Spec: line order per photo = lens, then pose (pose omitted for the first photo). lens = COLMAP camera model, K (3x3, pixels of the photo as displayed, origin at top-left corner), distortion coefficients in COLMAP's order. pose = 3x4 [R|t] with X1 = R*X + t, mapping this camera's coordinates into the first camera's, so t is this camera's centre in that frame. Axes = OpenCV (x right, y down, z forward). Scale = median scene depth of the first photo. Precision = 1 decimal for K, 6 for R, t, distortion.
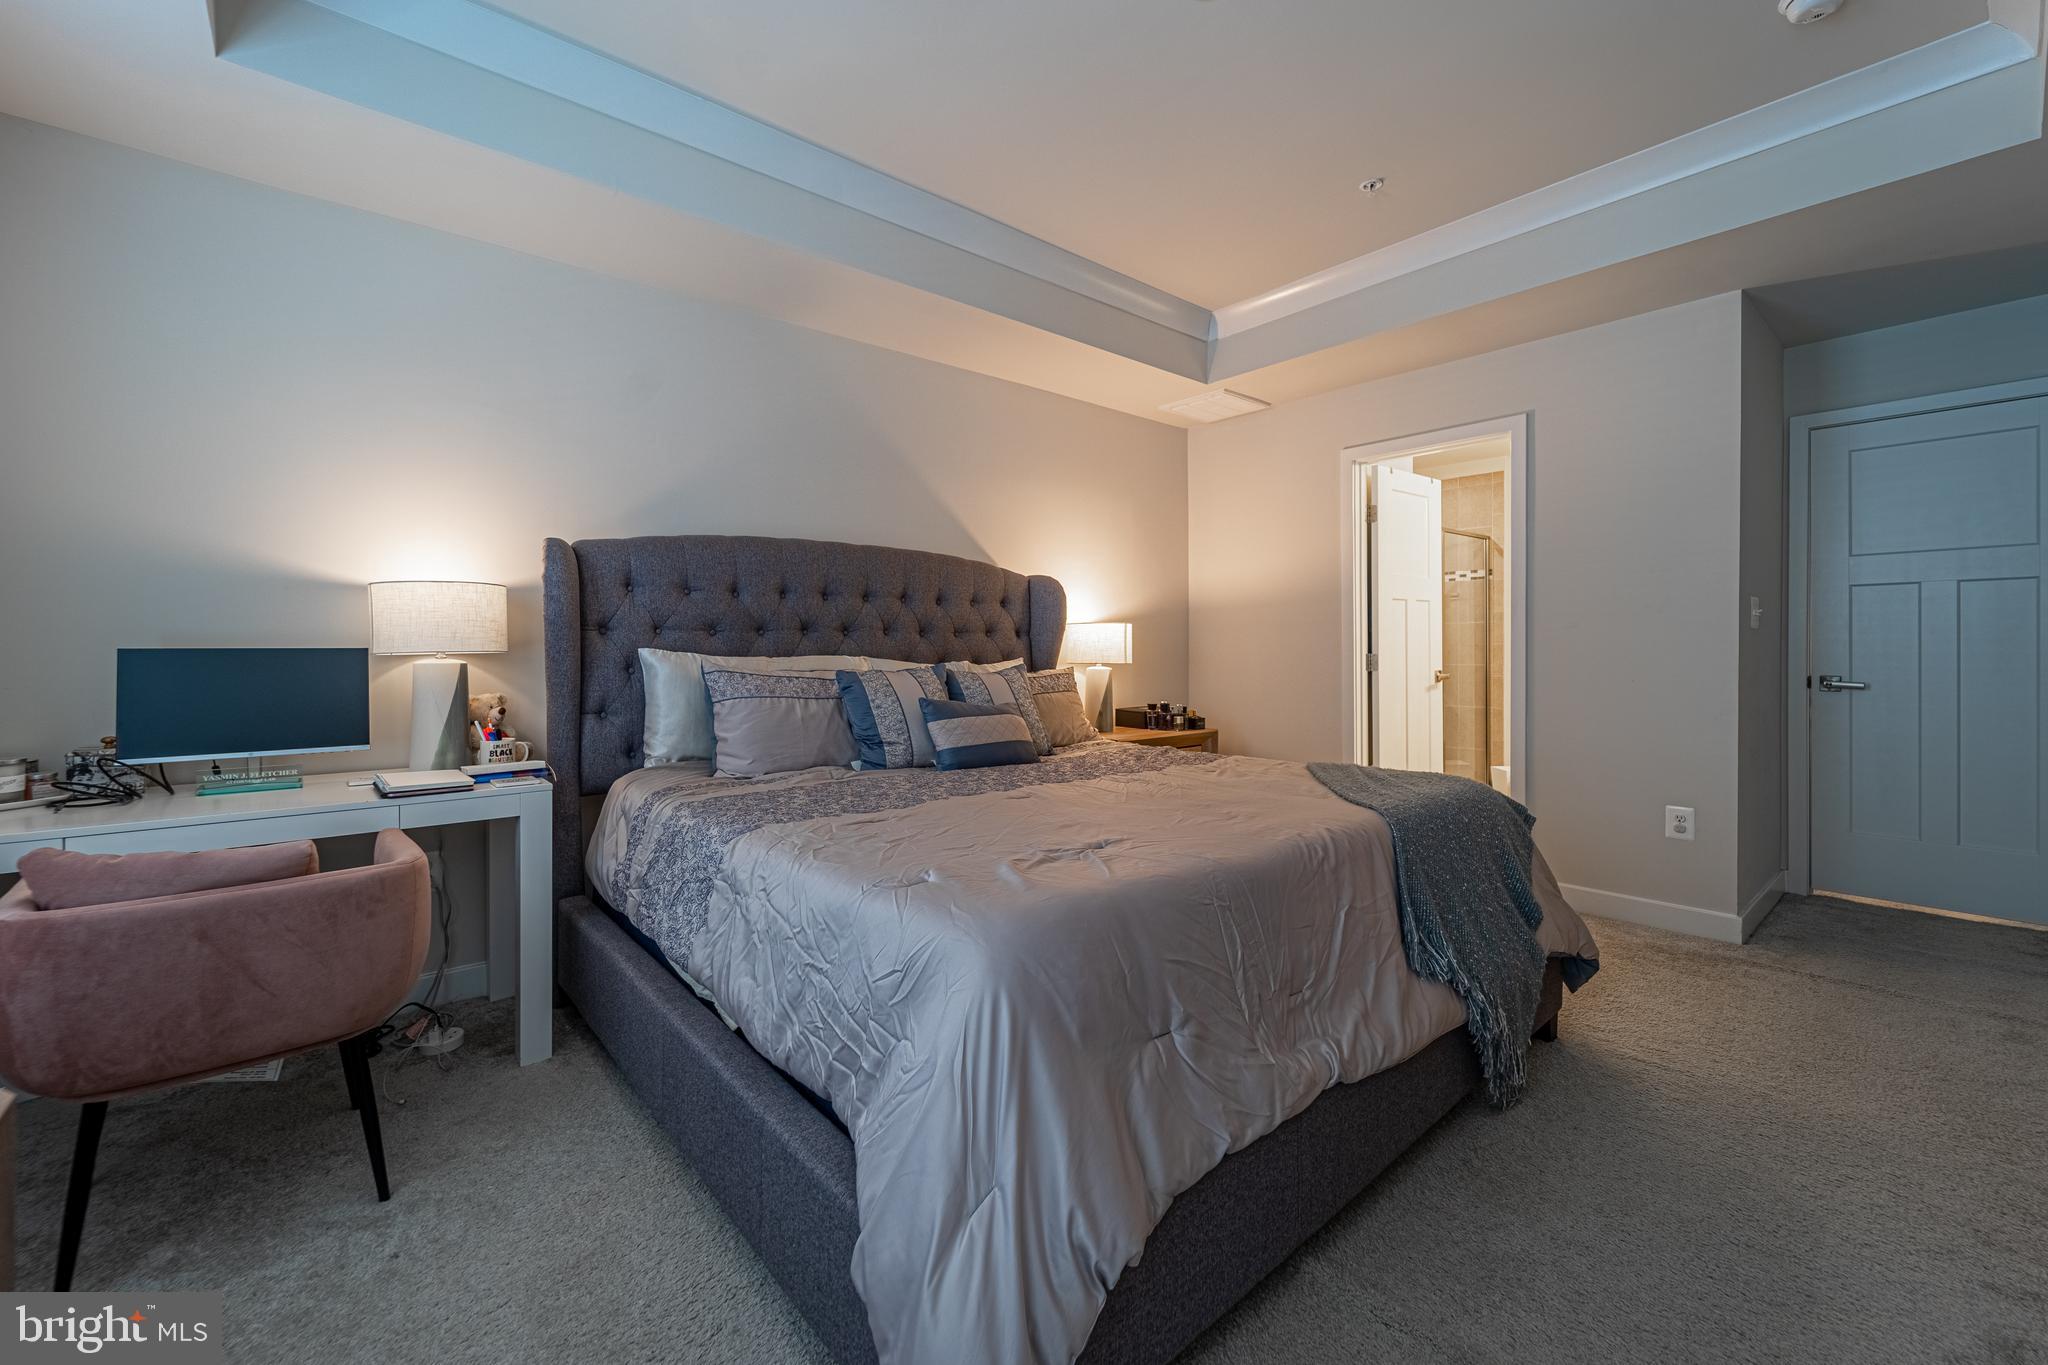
lens RADIAL K [[835.8, 0, 1027.5], [0, 835.8, 647.7], [0, 0, 1]] dist [-0.000283, 0.000003]
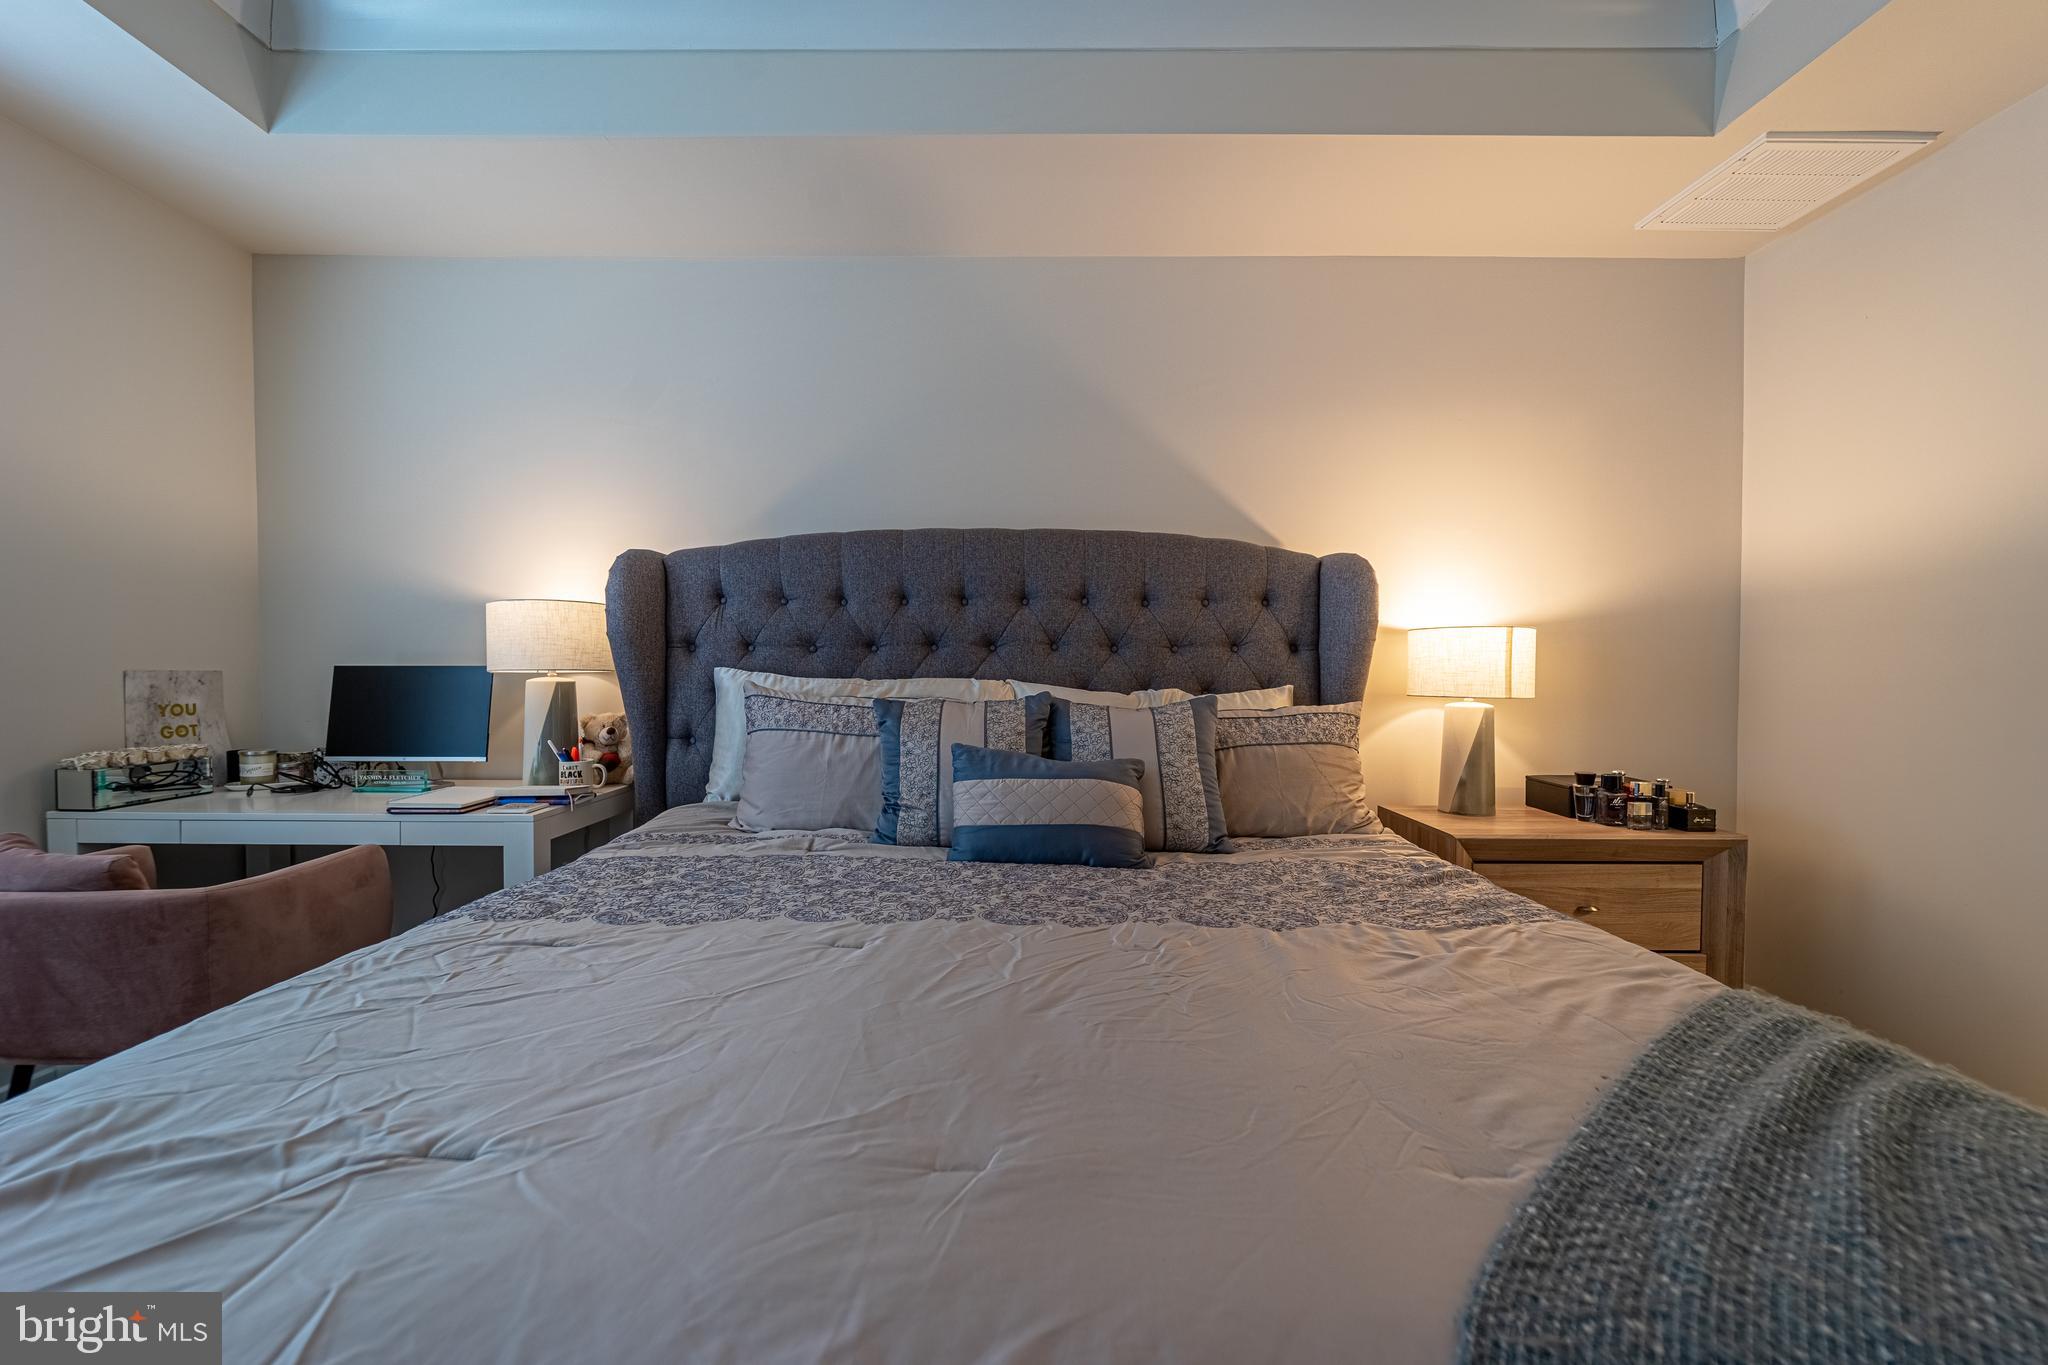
lens RADIAL K [[826.7, 0, 1016.8], [0, 826.7, 673.9], [0, 0, 1]] dist [-0.000081, 0.000172]
pose [[0.752536, 0.008738, -0.658493, 0.323532], [-0.003613, 0.999952, 0.009141, -0.001633], [0.658541, -0.004500, 0.752532, 0.507951]]
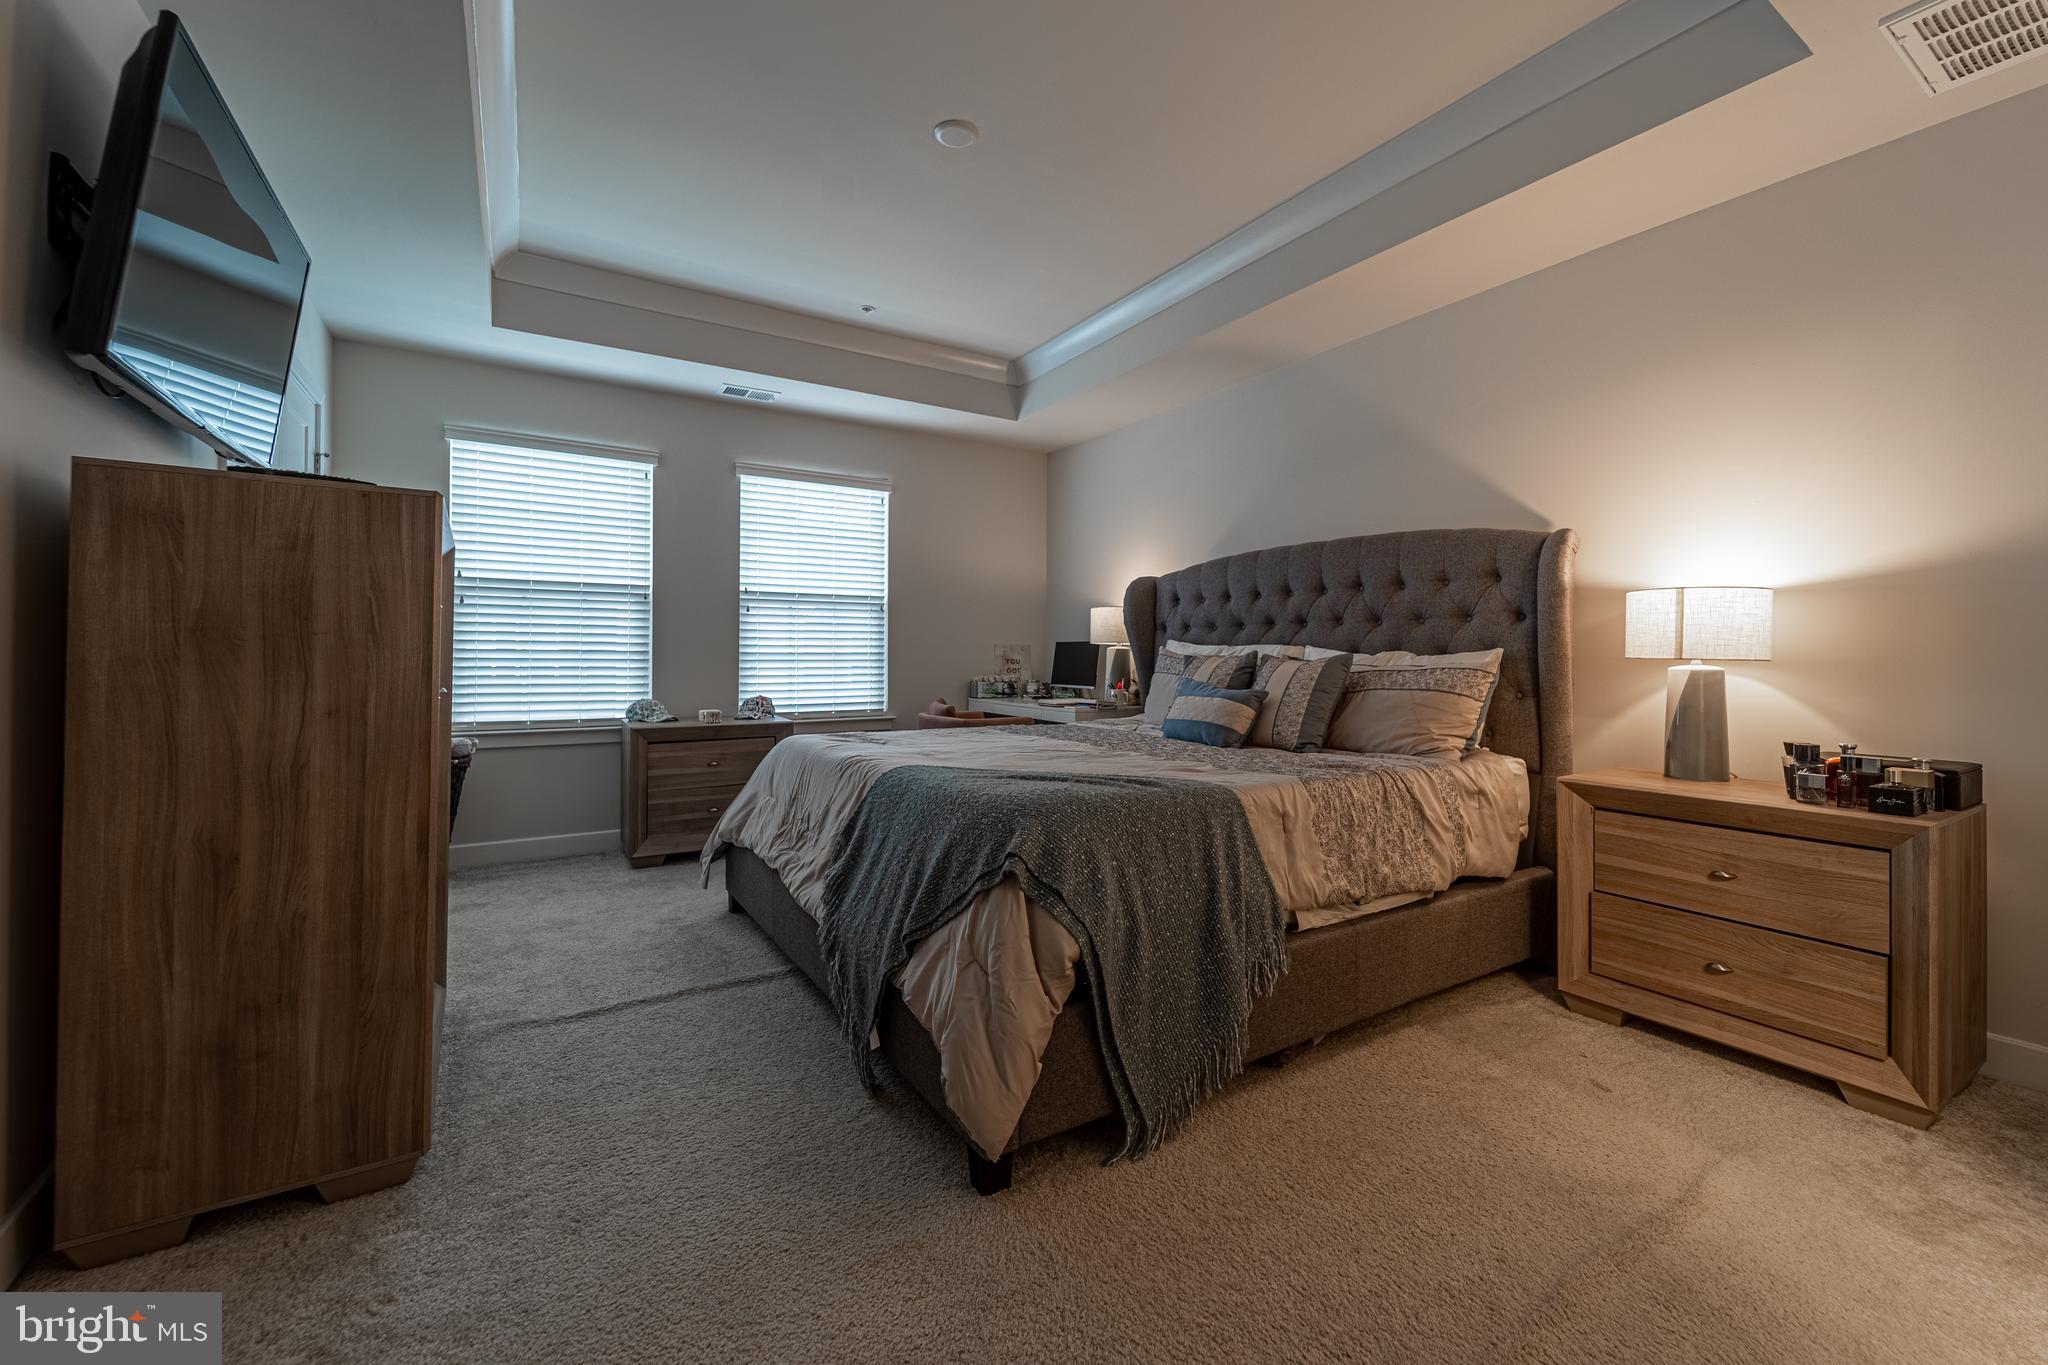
lens RADIAL K [[813.9, 0, 1024.0], [0, 813.9, 682.5], [0, 0, 1]] dist [-0.000615, -0.000258]
pose [[-0.172444, 0.032033, -0.984498, 1.013422], [-0.008748, 0.999382, 0.034049, 0.027757], [0.984981, 0.014484, -0.172057, 0.918486]]
